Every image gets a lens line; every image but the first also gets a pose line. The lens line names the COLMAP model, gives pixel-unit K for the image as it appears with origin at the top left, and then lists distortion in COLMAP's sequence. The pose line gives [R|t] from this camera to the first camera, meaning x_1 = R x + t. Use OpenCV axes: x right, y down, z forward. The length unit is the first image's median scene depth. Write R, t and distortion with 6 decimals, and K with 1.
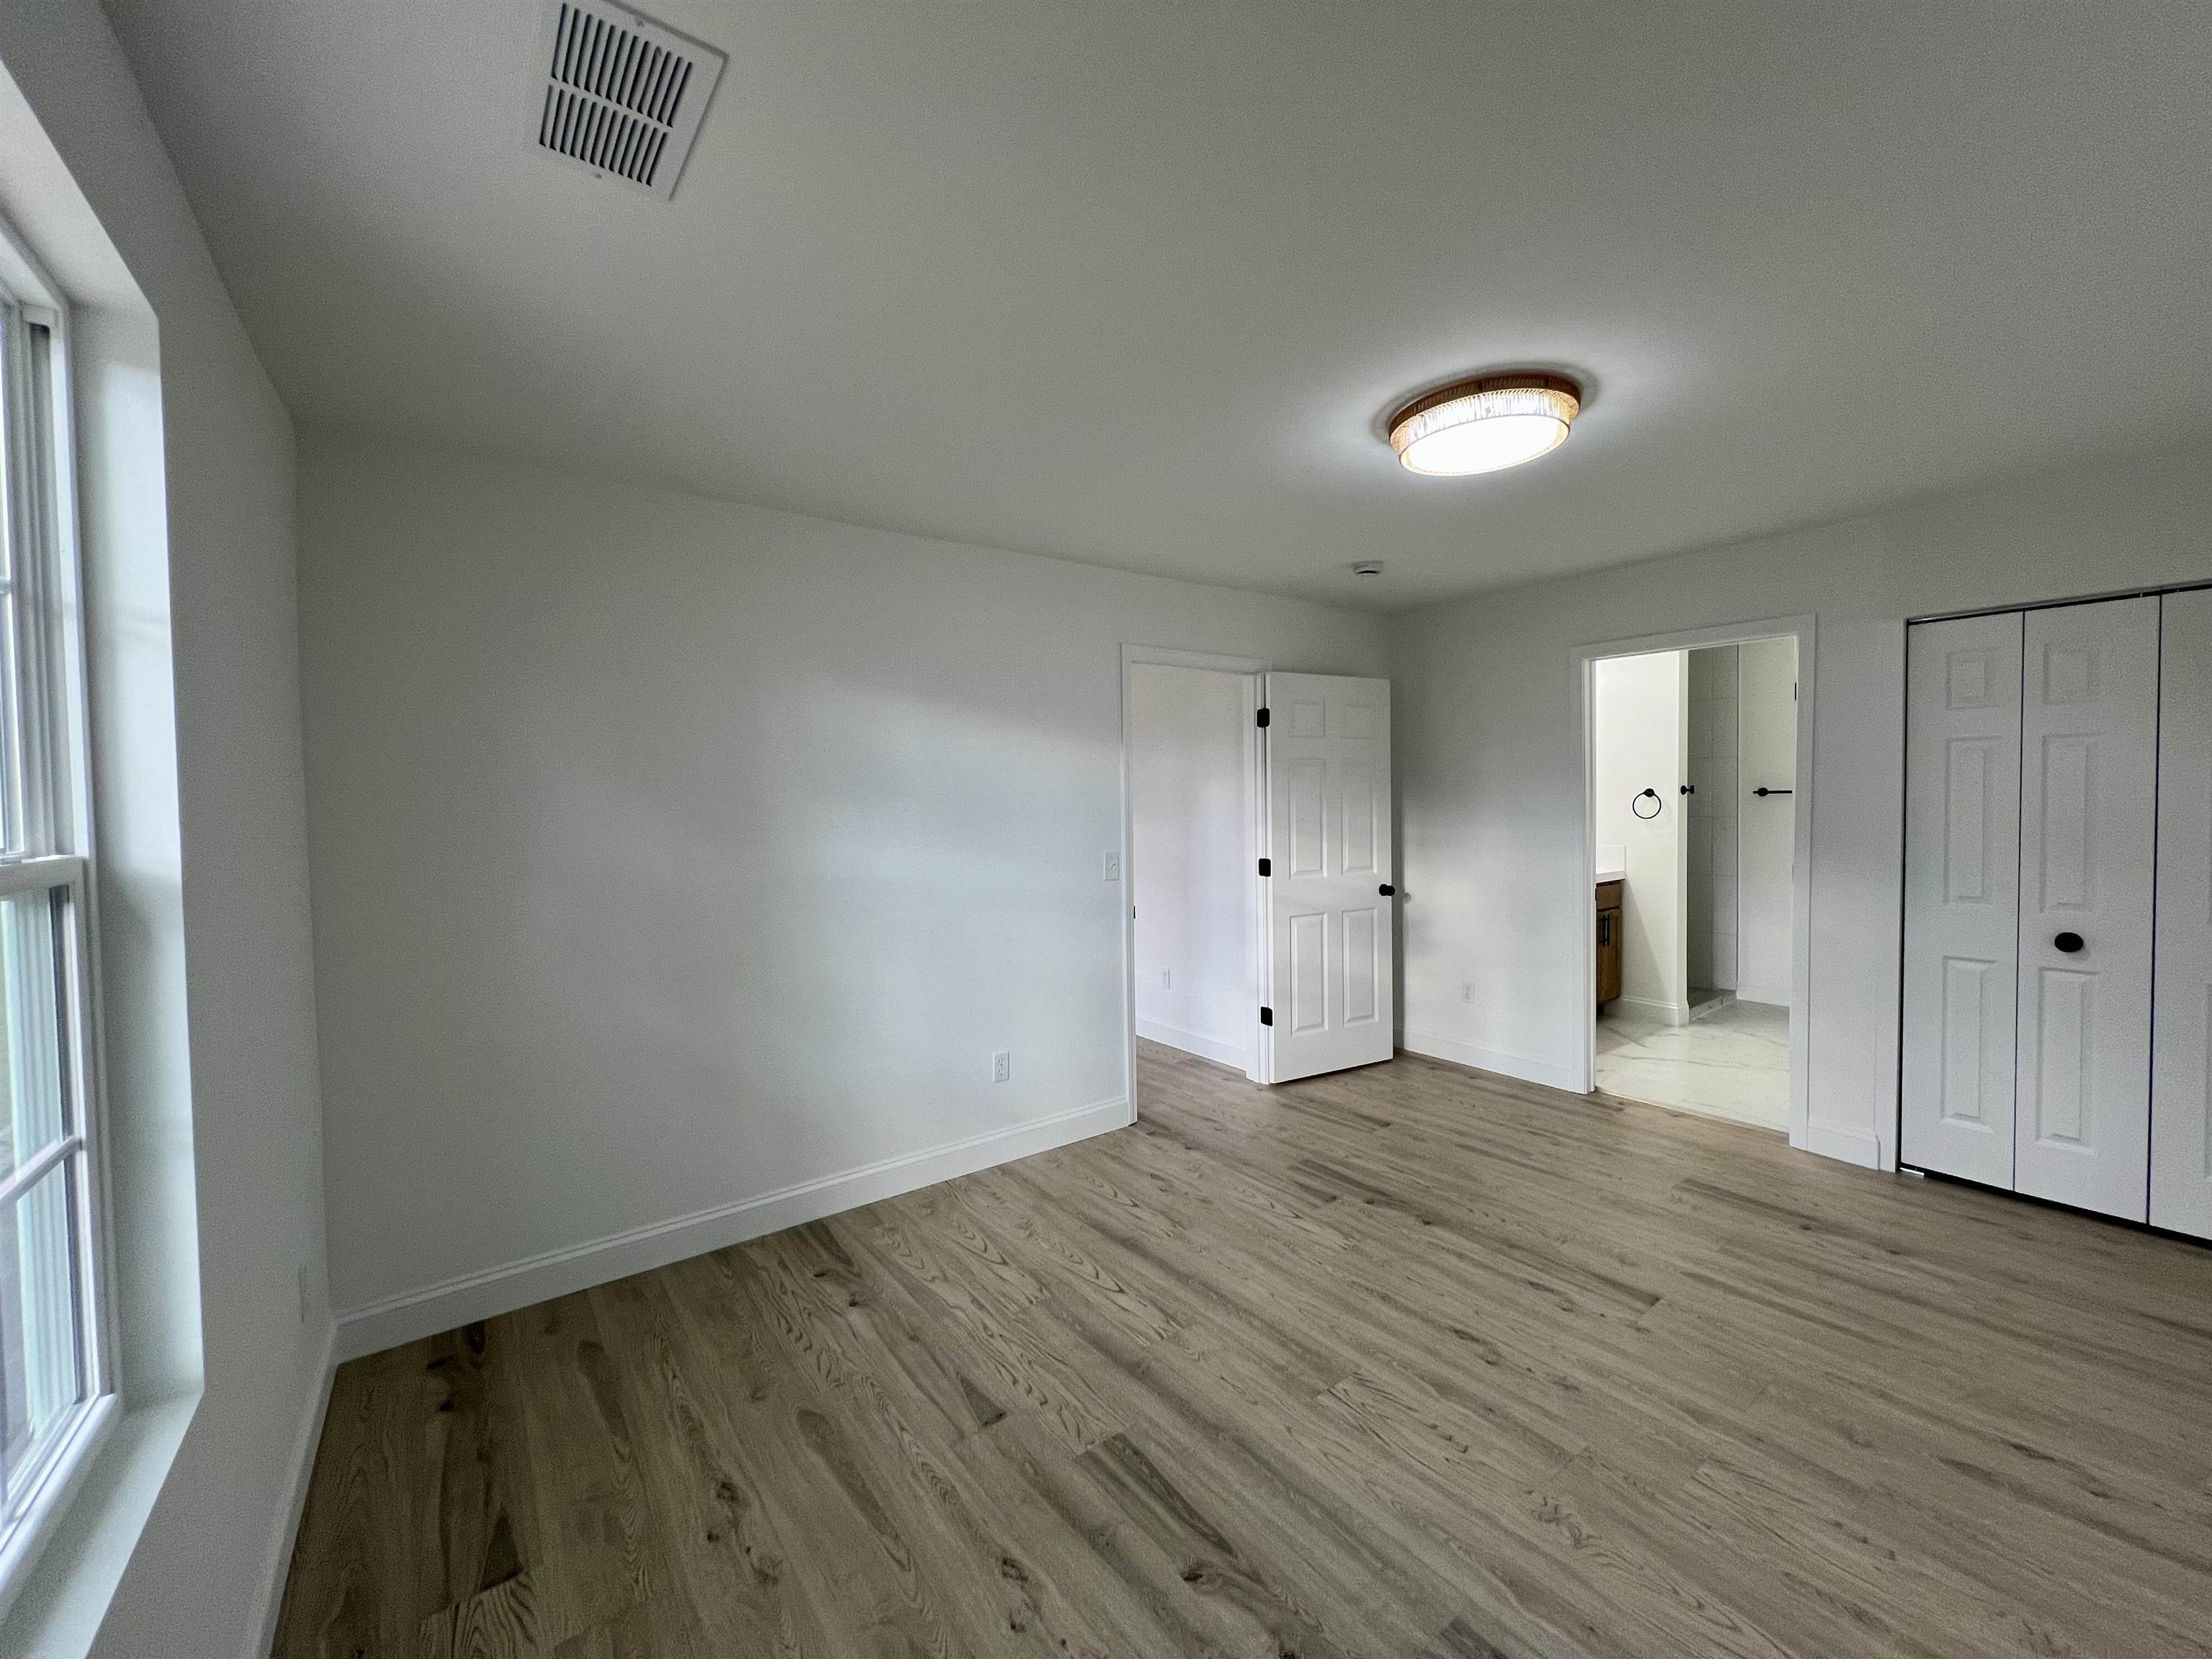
lens RADIAL K [[872.3, 0, 1106.0], [0, 872.3, 829.5], [0, 0, 1]] dist [-0.010173, 0.000615]
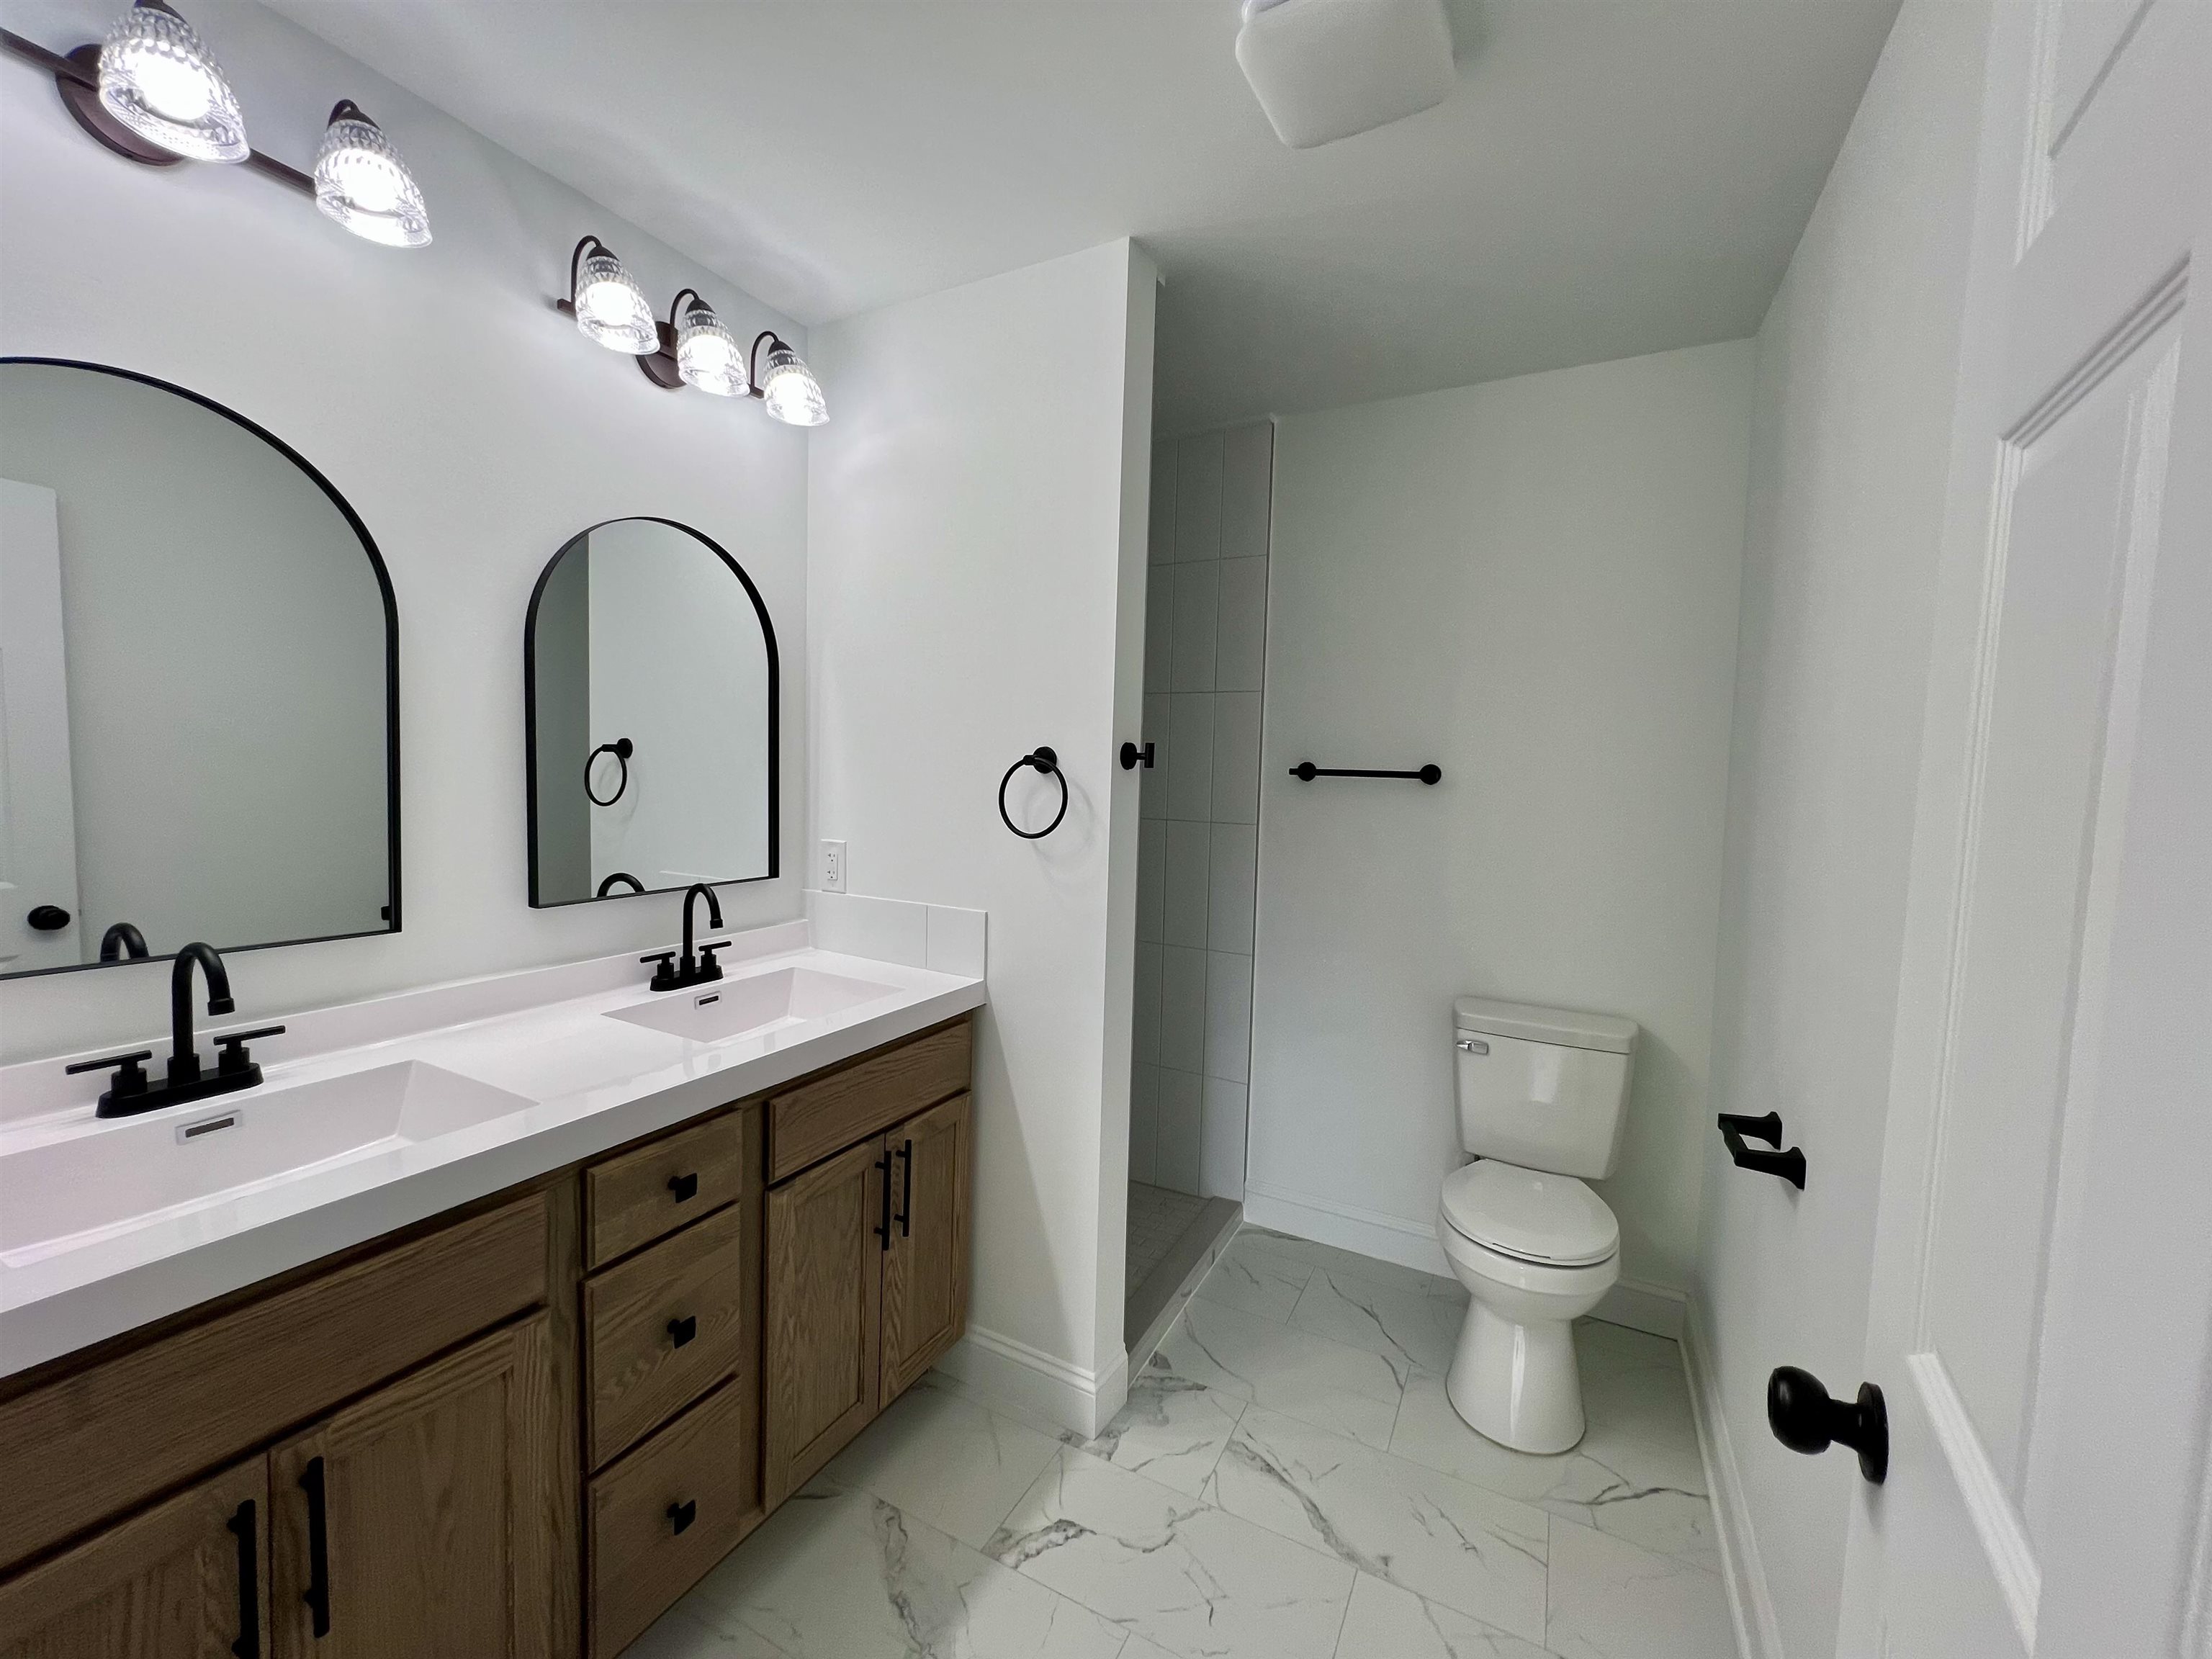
lens RADIAL K [[901.0, 0, 1101.5], [0, 901.0, 824.0], [0, 0, 1]] dist [0.002448, 0.000340]
pose [[0.895425, 0.018608, 0.444824, 0.634442], [-0.037264, 0.998753, 0.033231, -0.038590], [-0.443651, -0.046331, 0.895001, 0.879169]]
